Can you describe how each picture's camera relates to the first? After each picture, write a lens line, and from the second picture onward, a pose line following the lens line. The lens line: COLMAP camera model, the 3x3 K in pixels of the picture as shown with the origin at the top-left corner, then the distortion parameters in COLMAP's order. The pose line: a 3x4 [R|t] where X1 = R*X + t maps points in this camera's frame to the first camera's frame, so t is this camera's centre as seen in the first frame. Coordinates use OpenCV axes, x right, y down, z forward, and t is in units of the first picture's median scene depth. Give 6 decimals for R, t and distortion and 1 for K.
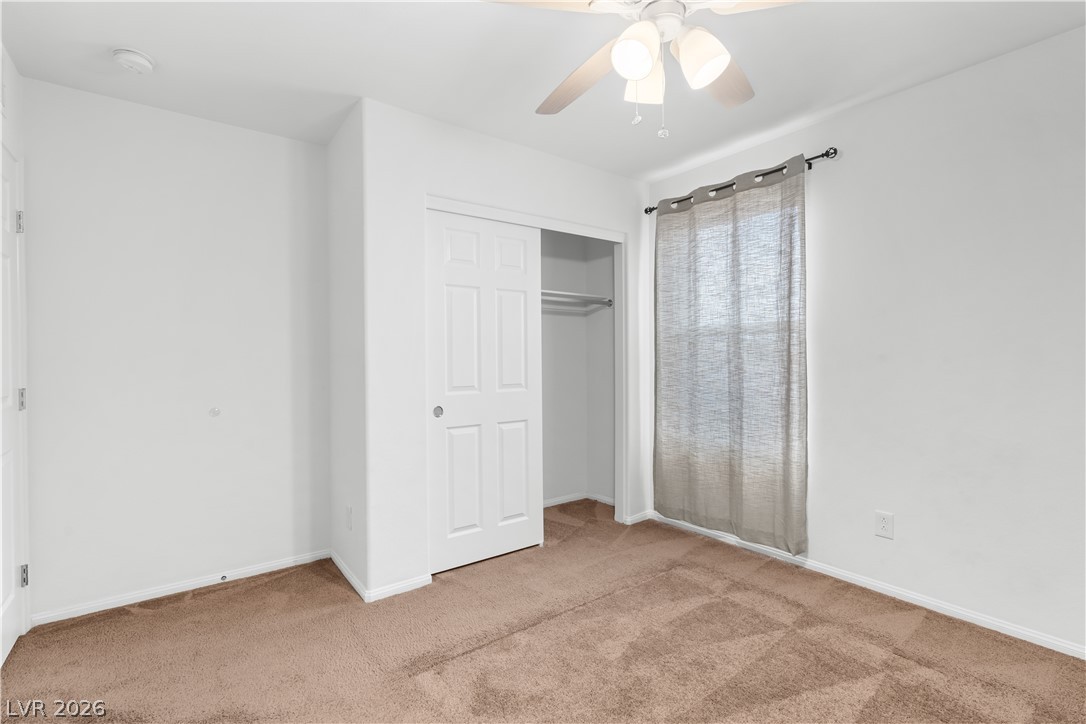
lens RADIAL K [[497.3, 0, 542.4], [0, 497.3, 367.6], [0, 0, 1]] dist [-0.004099, 0.001177]
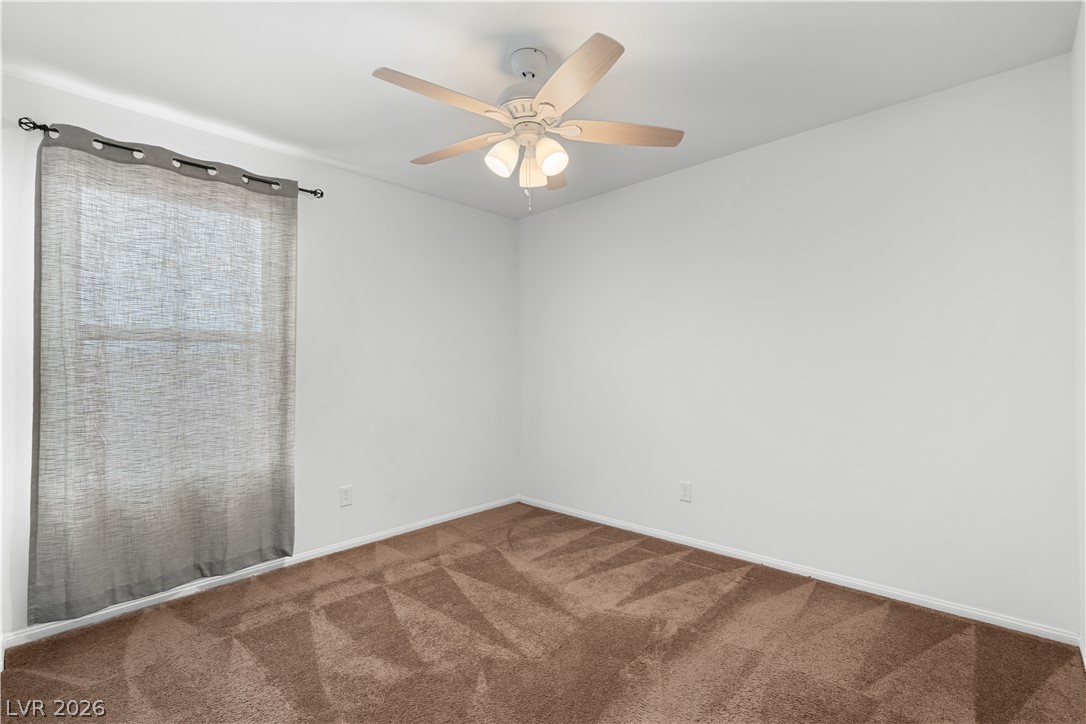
lens RADIAL K [[497.3, 0, 542.4], [0, 497.3, 367.6], [0, 0, 1]] dist [-0.004099, 0.001177]
pose [[-0.170616, -0.001651, 0.985336, -0.577456], [0.026509, 0.999629, 0.006265, -0.012772], [-0.984981, 0.027190, -0.170509, 0.598954]]
